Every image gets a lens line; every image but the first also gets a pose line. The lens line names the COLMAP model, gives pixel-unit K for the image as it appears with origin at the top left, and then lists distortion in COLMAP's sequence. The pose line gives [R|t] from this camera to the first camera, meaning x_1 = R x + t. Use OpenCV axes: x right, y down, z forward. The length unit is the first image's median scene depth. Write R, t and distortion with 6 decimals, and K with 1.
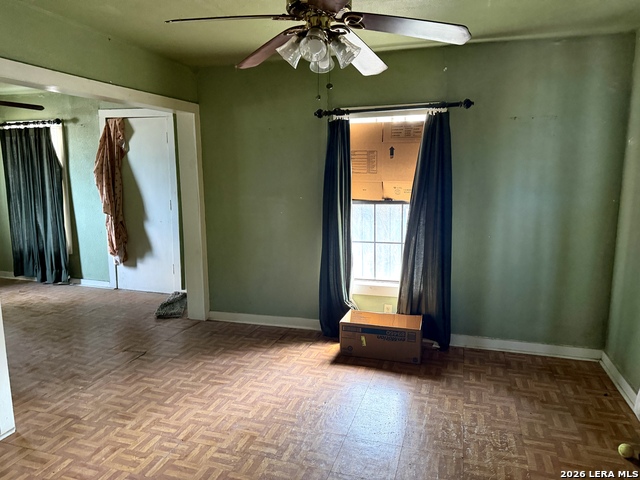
lens RADIAL K [[448.8, 0, 322.4], [0, 448.8, 241.8], [0, 0, 1]] dist [0.064116, -0.083869]
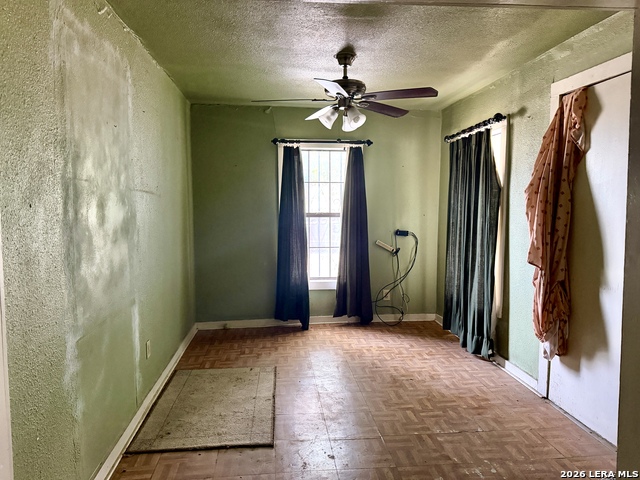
lens RADIAL K [[448.8, 0, 314.7], [0, 448.8, 238.1], [0, 0, 1]] dist [0.064116, -0.083869]
pose [[0.398167, 0.066457, -0.914902, -0.070899], [-0.136207, 0.990599, 0.012678, -0.062117], [0.907144, 0.119569, 0.403476, 0.506154]]
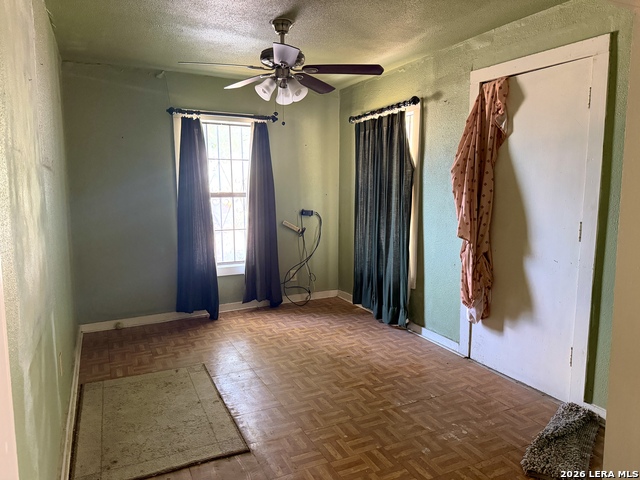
lens RADIAL K [[448.8, 0, 317.9], [0, 448.8, 235.7], [0, 0, 1]] dist [0.064116, -0.083869]
pose [[0.694484, 0.080158, -0.715029, -0.170475], [-0.105829, 0.994346, 0.008682, -0.048212], [0.711683, 0.069641, 0.699041, 0.418635]]
